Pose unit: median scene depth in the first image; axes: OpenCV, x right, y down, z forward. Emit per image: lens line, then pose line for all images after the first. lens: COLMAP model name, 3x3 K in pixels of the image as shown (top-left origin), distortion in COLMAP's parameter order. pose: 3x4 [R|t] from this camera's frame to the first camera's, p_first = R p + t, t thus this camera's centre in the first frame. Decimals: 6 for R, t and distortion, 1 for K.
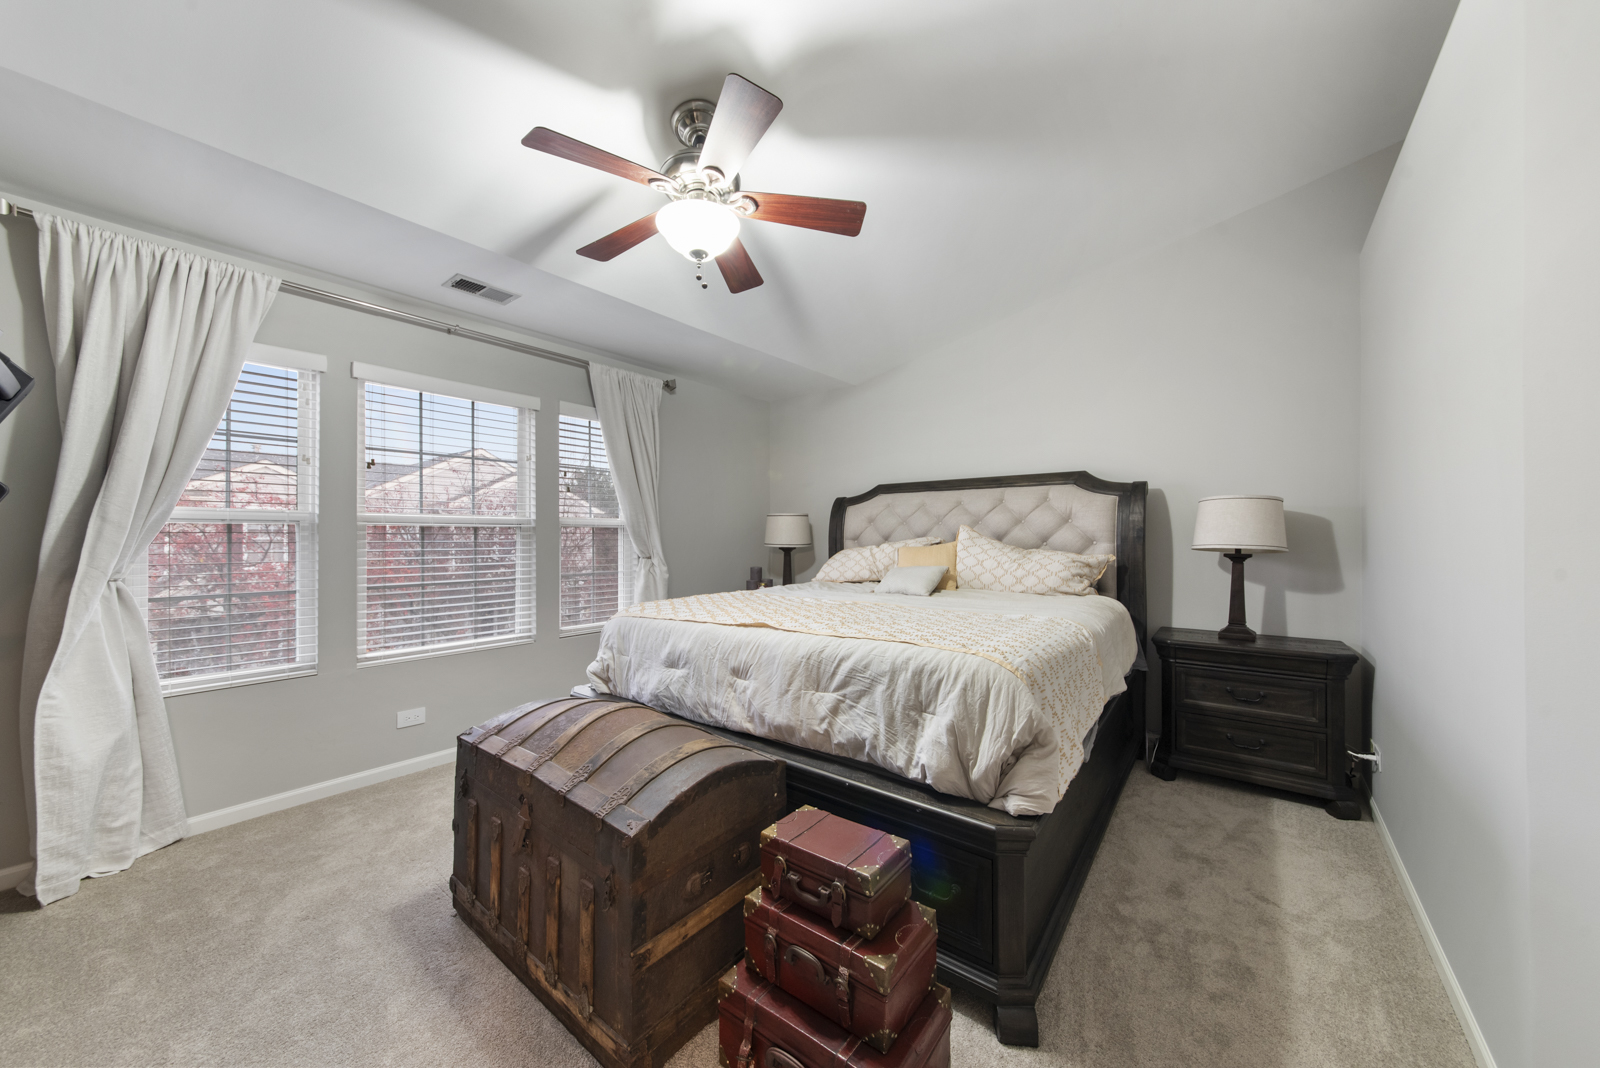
lens RADIAL K [[573.5, 0, 800.3], [0, 573.5, 537.1], [0, 0, 1]] dist [-0.002999, 0.000446]
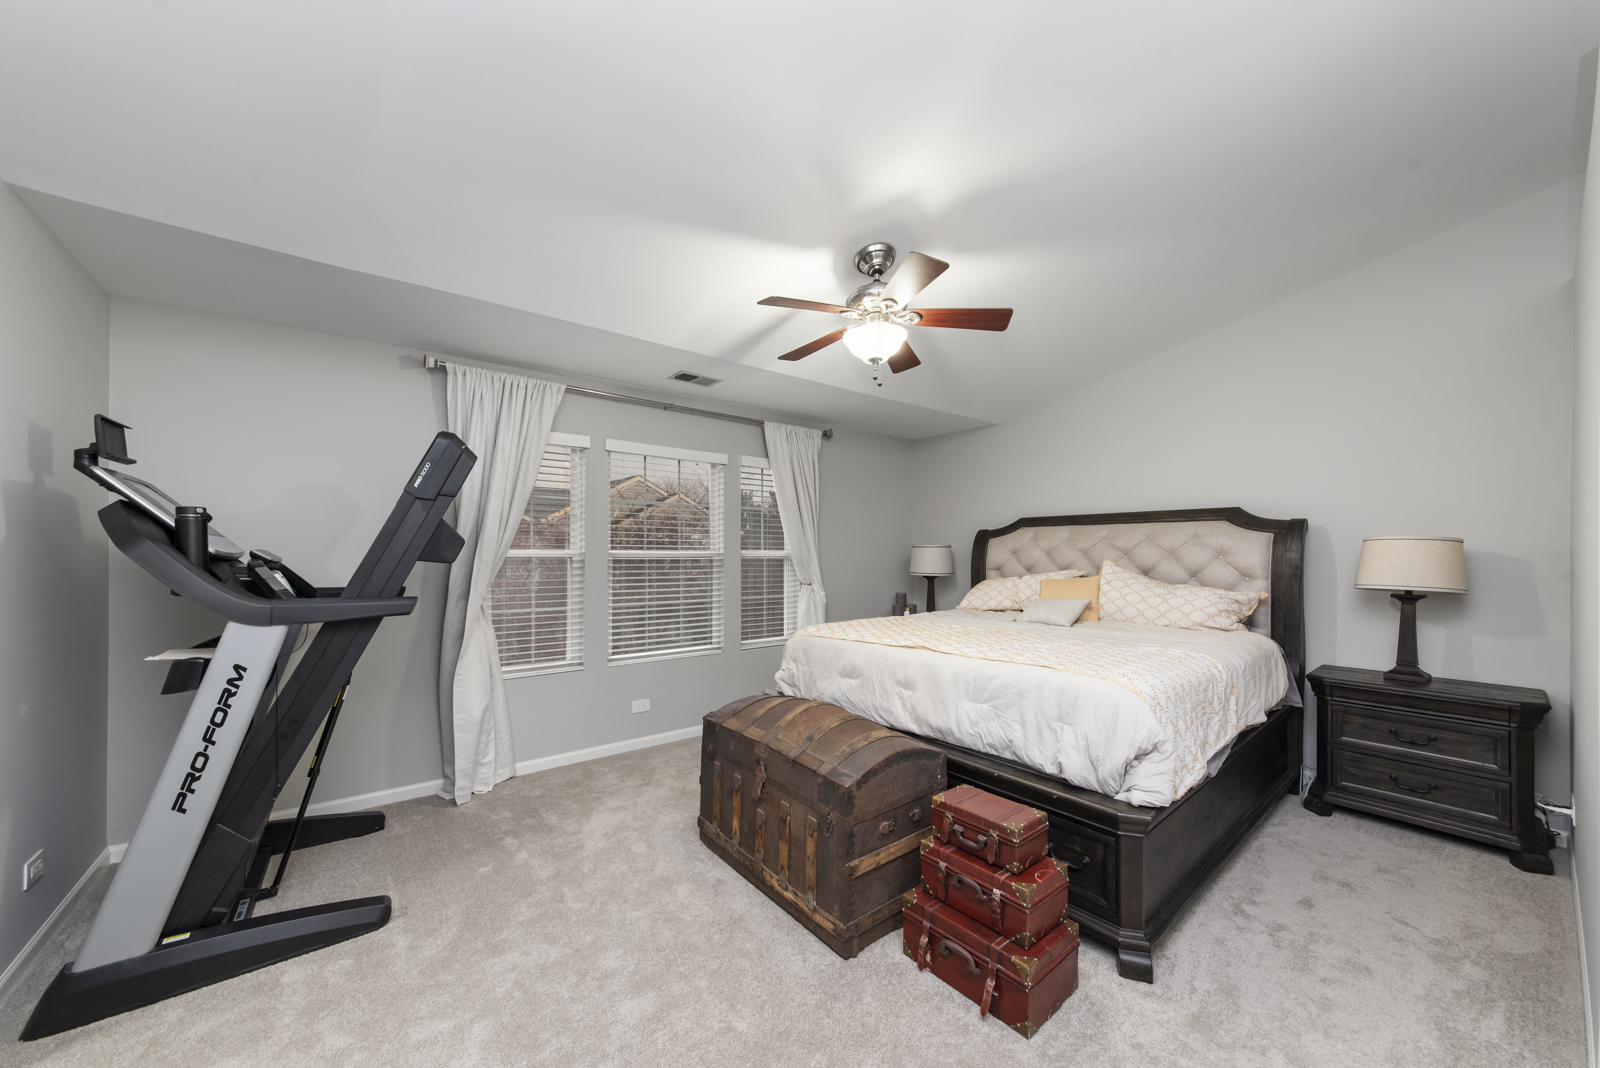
lens RADIAL K [[573.5, 0, 792.0], [0, 573.5, 556.2], [0, 0, 1]] dist [-0.002999, 0.000446]
pose [[0.970835, 0.003702, -0.239719, -0.043747], [-0.003705, 0.999993, 0.000440, -0.044622], [0.239719, 0.000461, 0.970842, -0.277998]]
